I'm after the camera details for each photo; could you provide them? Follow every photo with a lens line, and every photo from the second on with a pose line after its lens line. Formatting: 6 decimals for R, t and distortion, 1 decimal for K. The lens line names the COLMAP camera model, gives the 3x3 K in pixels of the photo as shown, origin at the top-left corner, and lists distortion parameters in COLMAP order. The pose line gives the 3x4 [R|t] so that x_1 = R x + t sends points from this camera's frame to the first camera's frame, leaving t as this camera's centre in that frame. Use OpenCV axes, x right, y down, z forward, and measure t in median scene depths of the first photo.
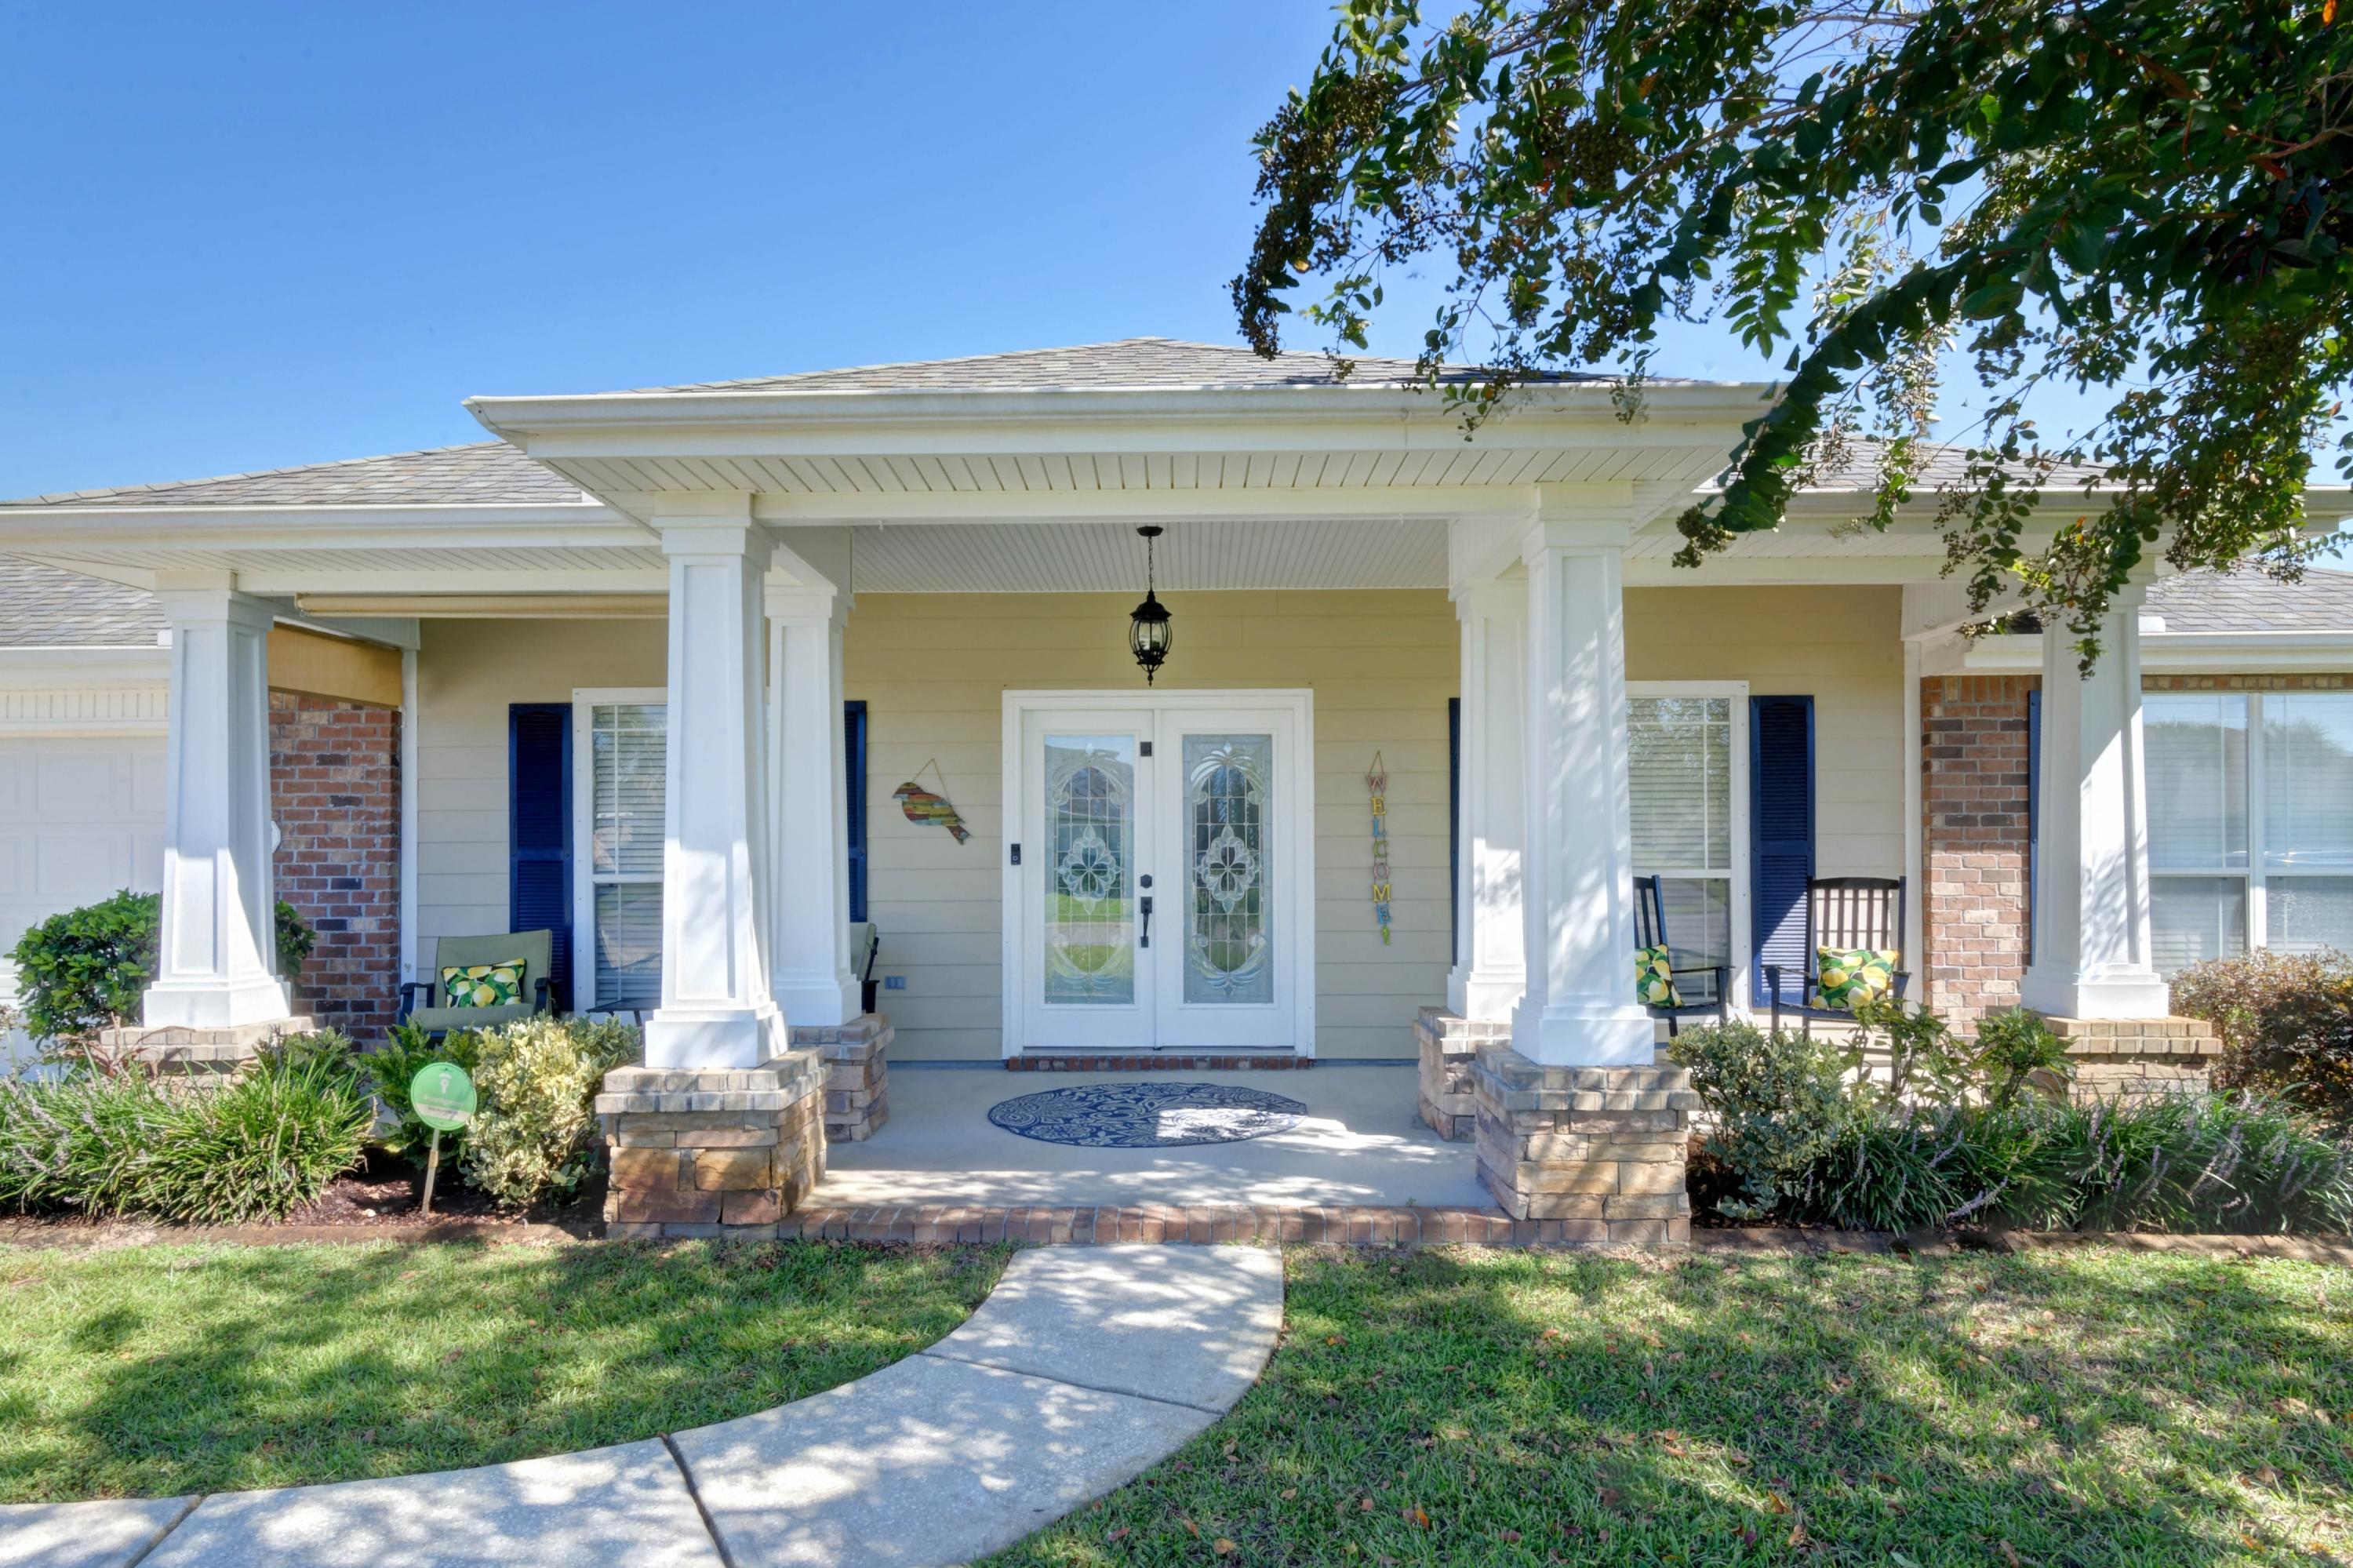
lens RADIAL K [[1316.2, 0, 1176.5], [0, 1316.2, 784.0], [0, 0, 1]] dist [0.000615, -0.000146]
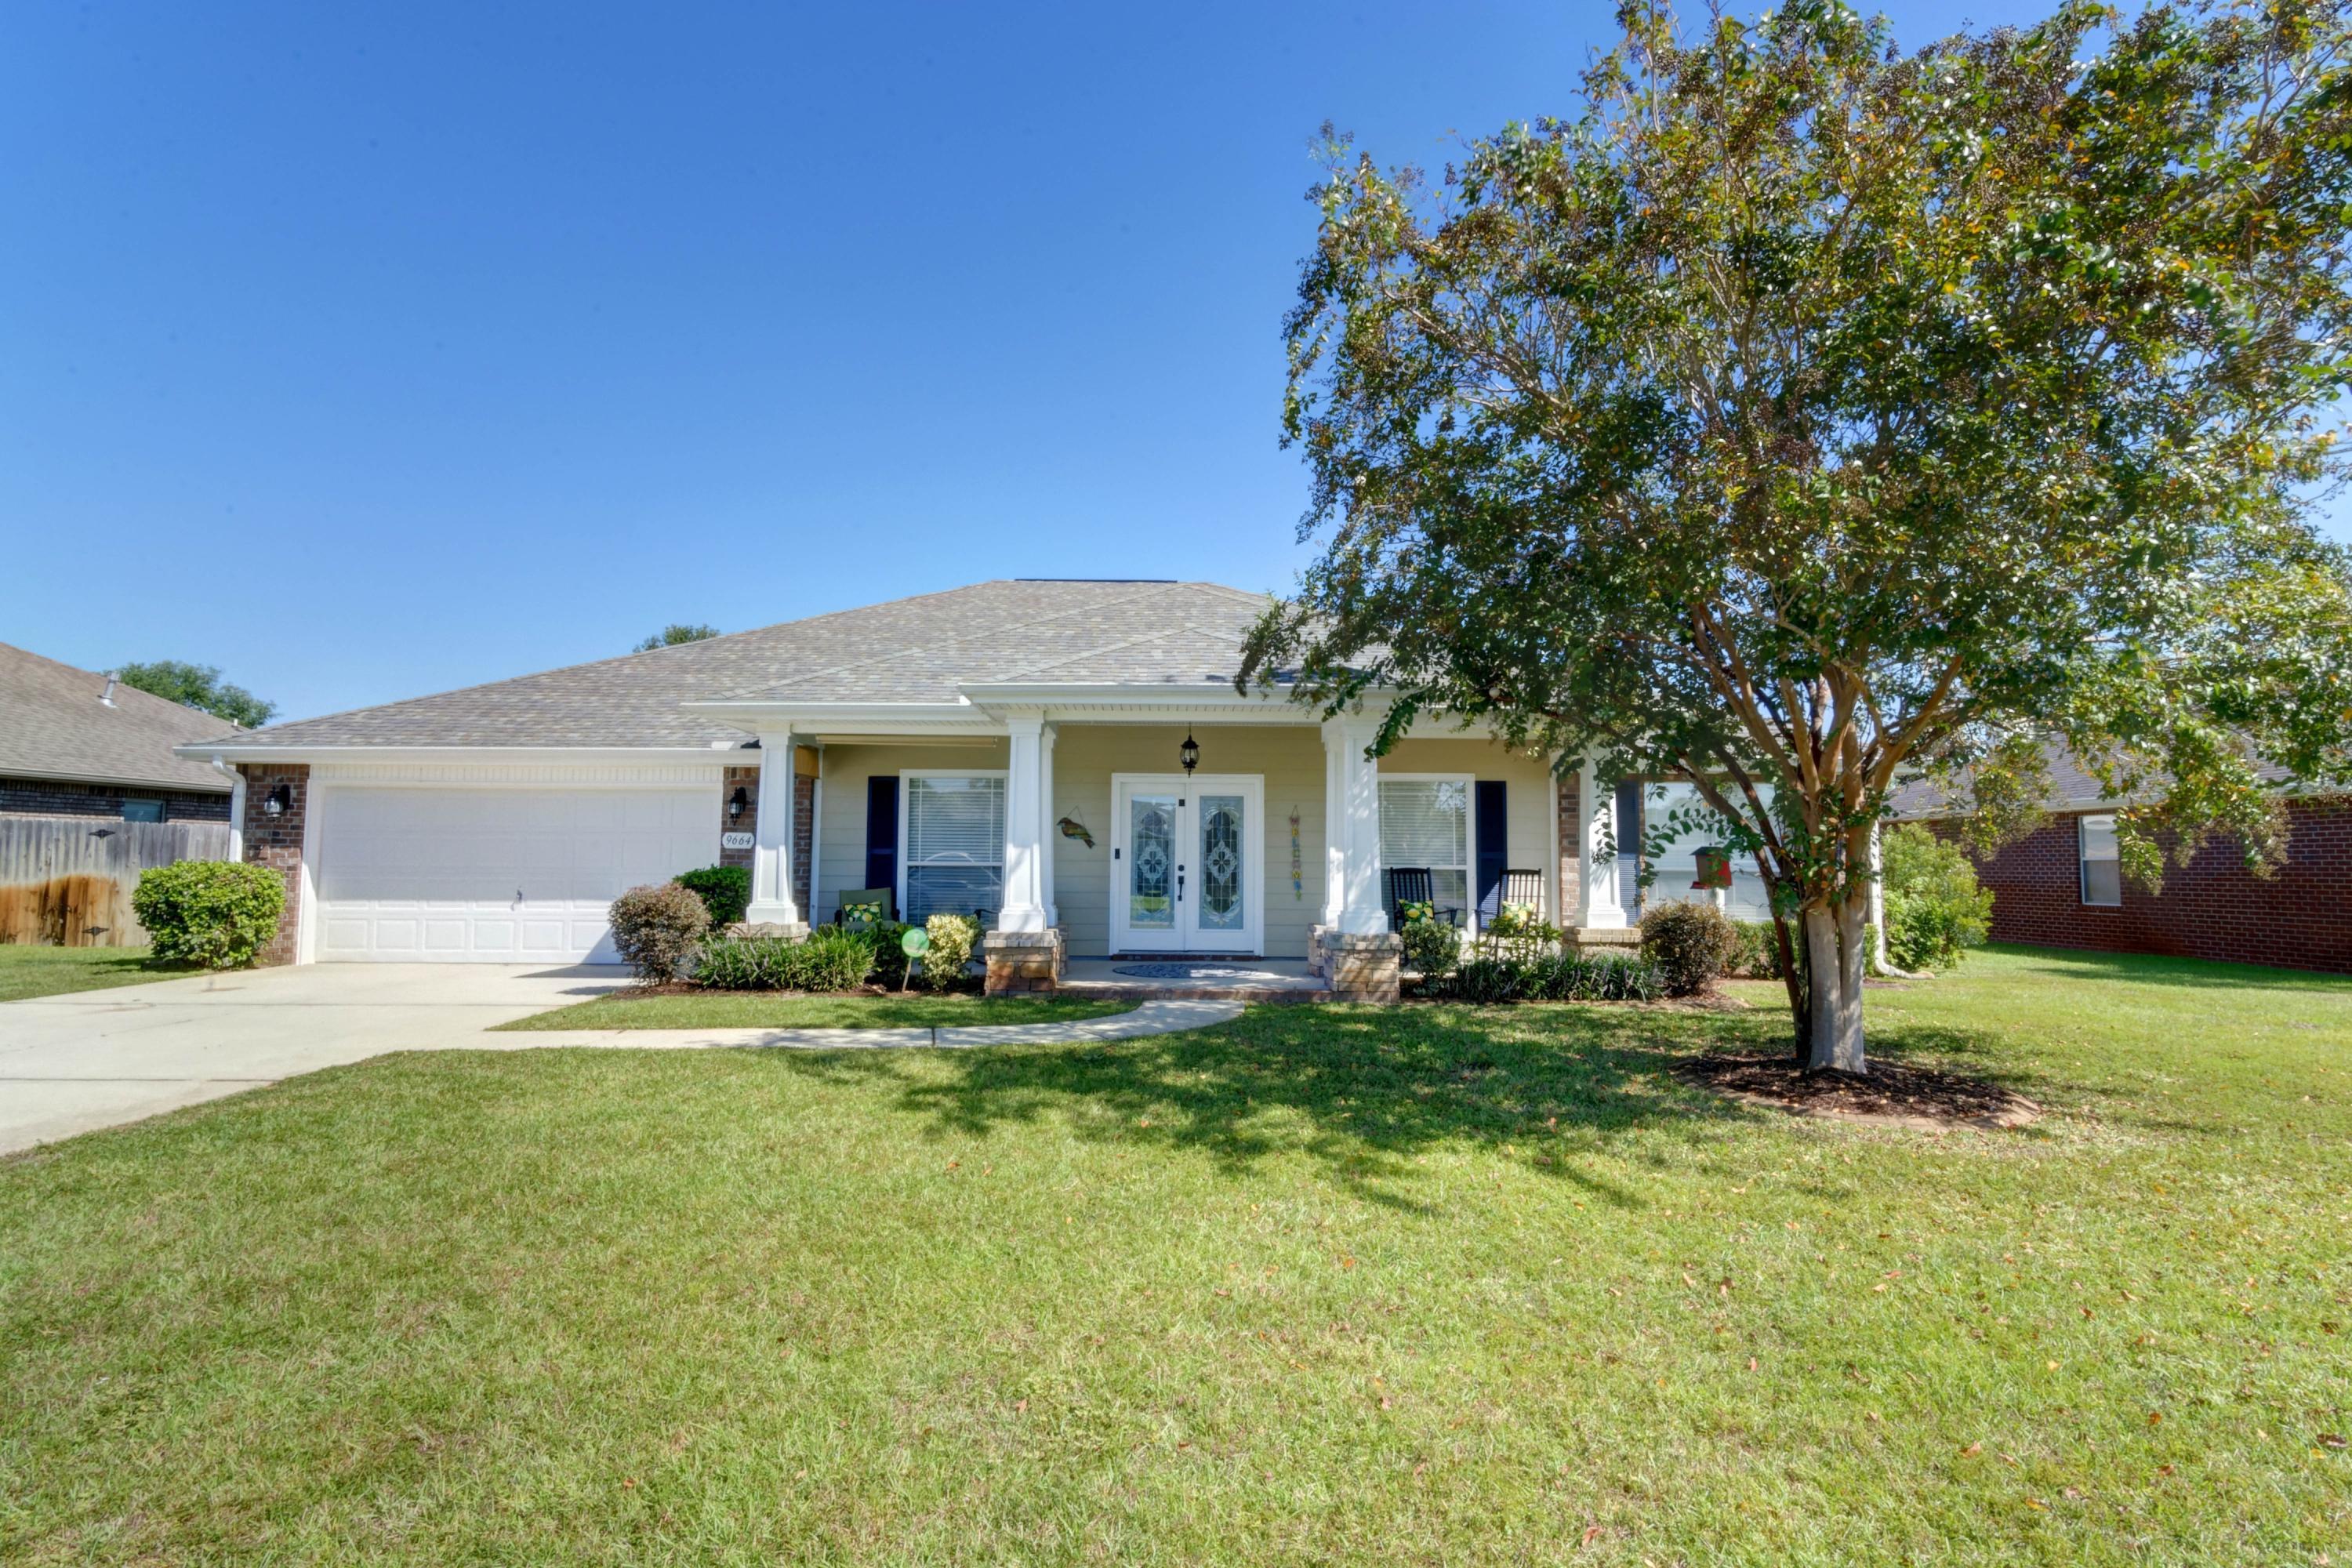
lens RADIAL K [[1156.2, 0, 1176.0], [0, 1156.2, 784.0], [0, 0, 1]] dist [-0.001116, -0.000179]
pose [[0.999880, 0.012294, 0.009470, -0.051650], [-0.012111, 0.999744, -0.019125, -0.022108], [-0.009702, 0.019008, 0.999772, -0.816317]]
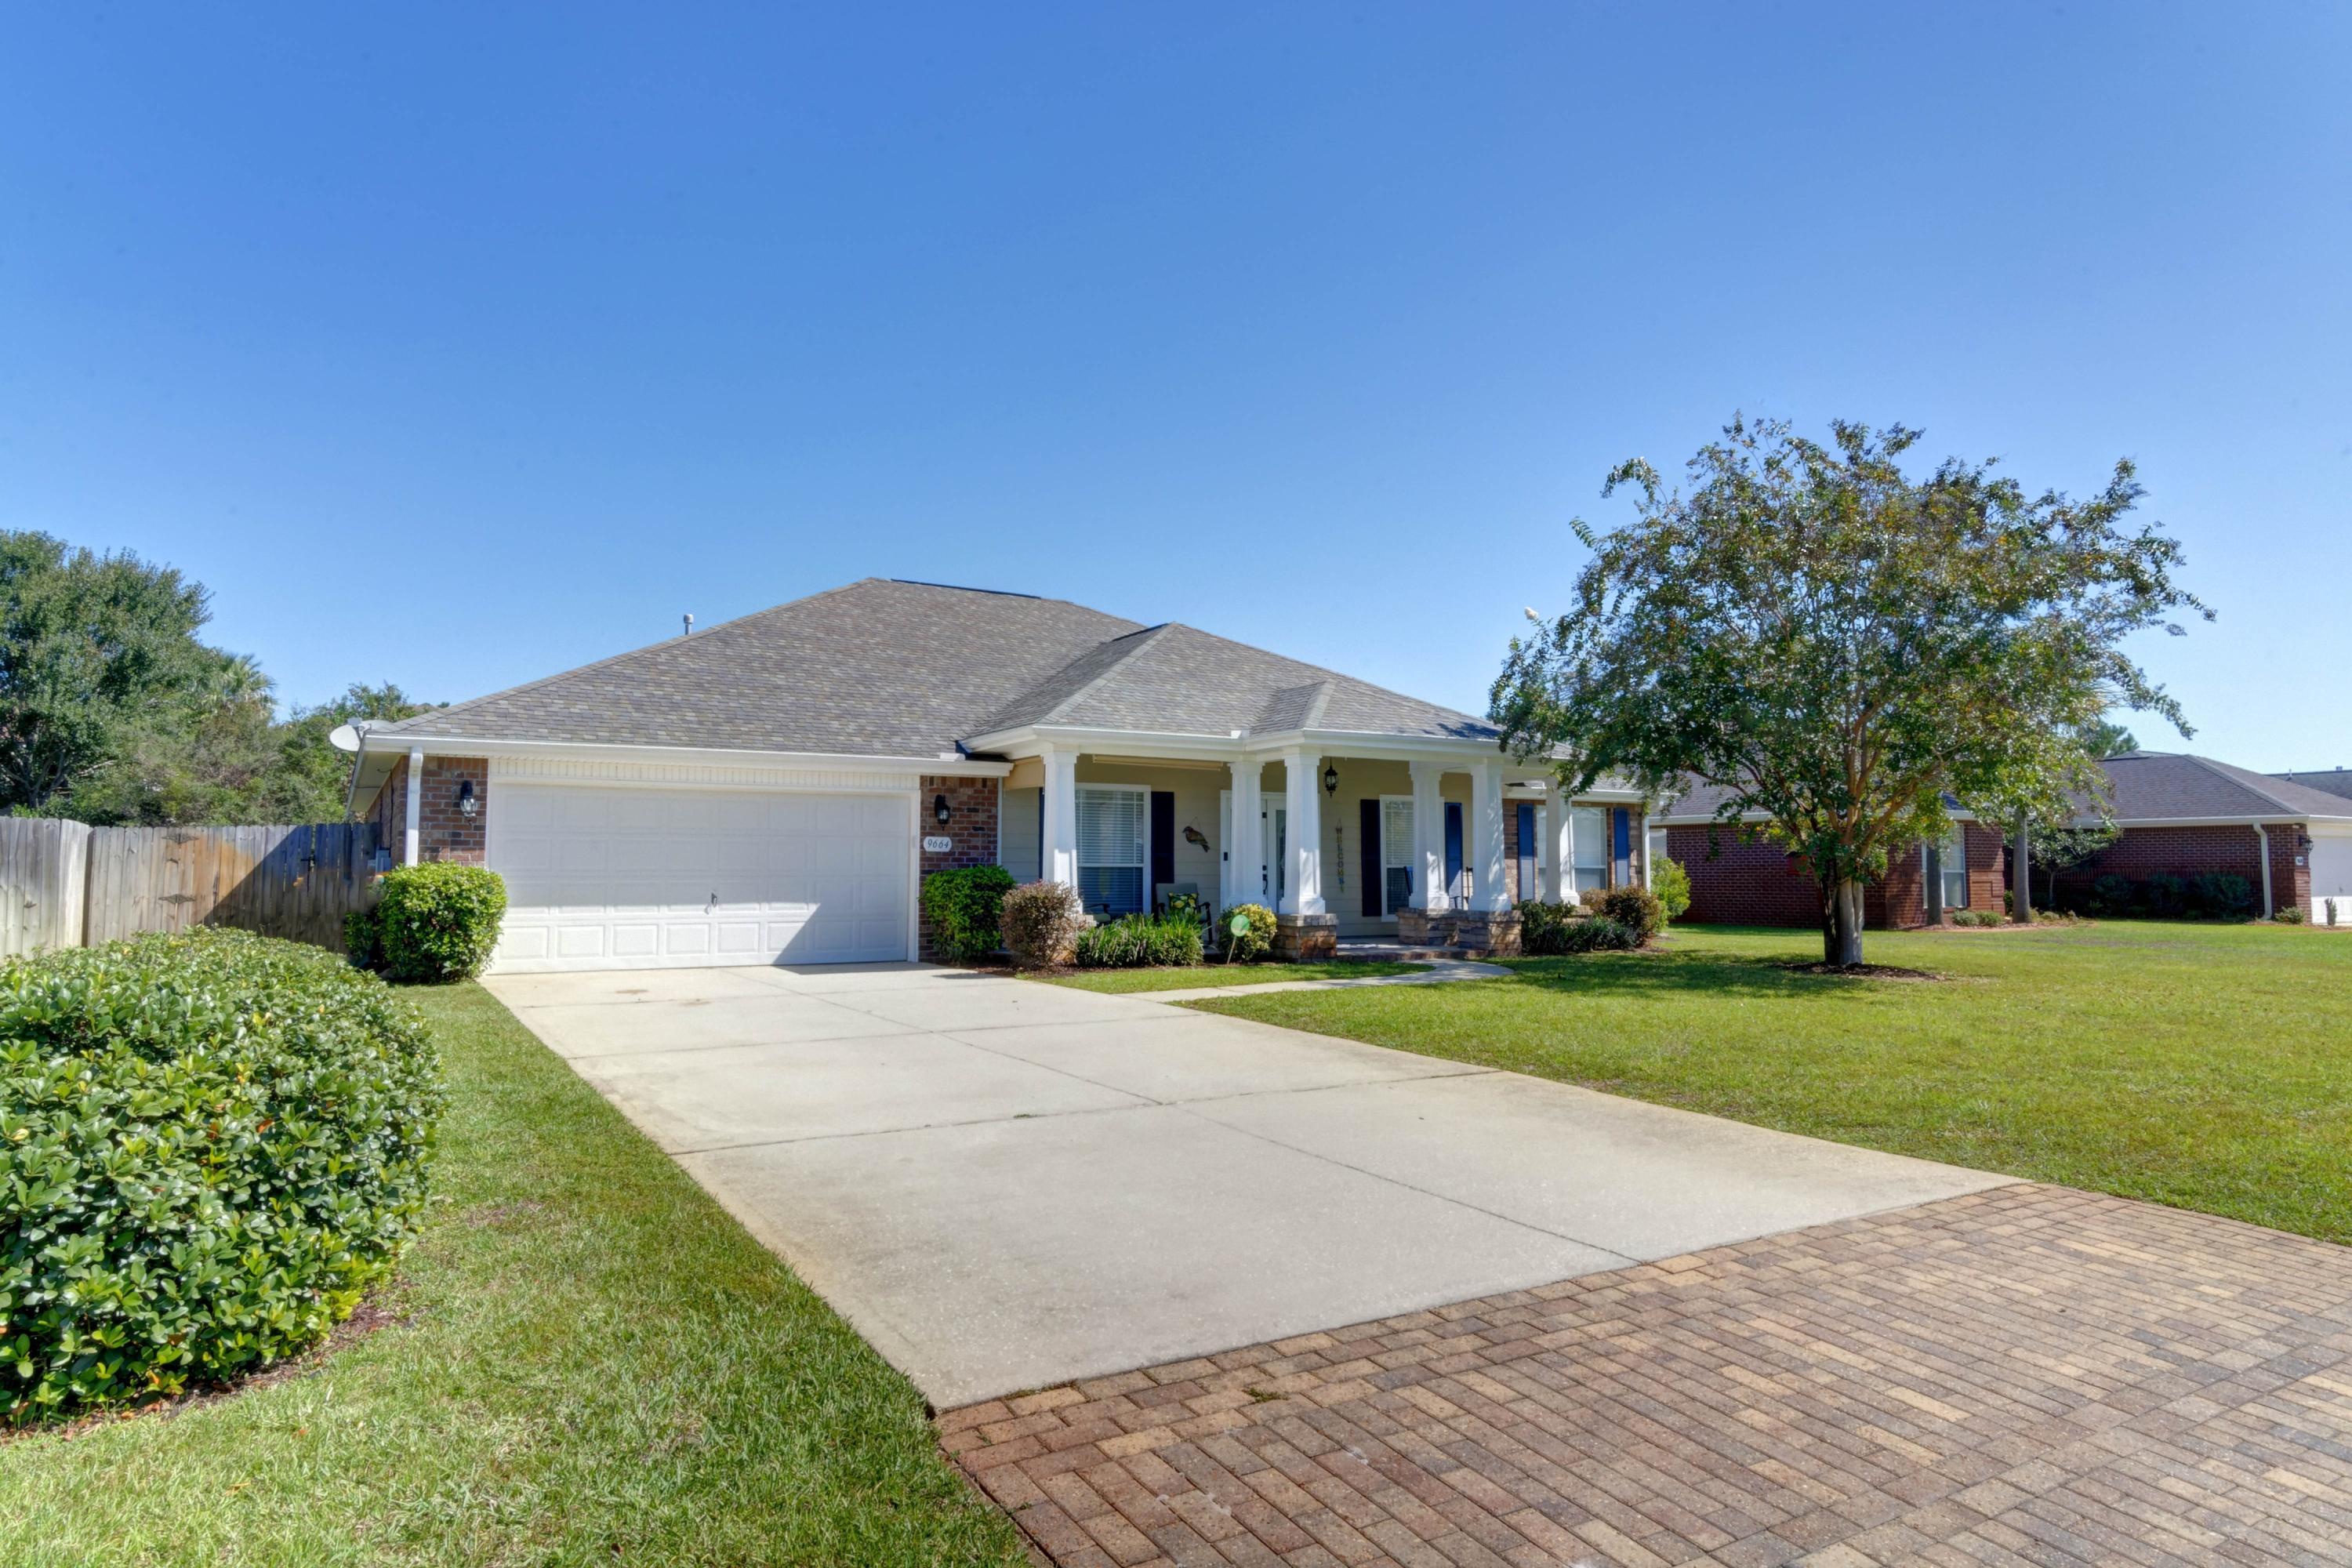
lens RADIAL K [[1387.0, 0, 1176.0], [0, 1387.0, 784.0], [0, 0, 1]] dist [0.000965, 0.000219]
pose [[0.837128, 0.040003, 0.545543, -1.696114], [-0.031432, 0.999192, -0.025036, -0.015422], [-0.546104, 0.003811, 0.837709, -1.189275]]
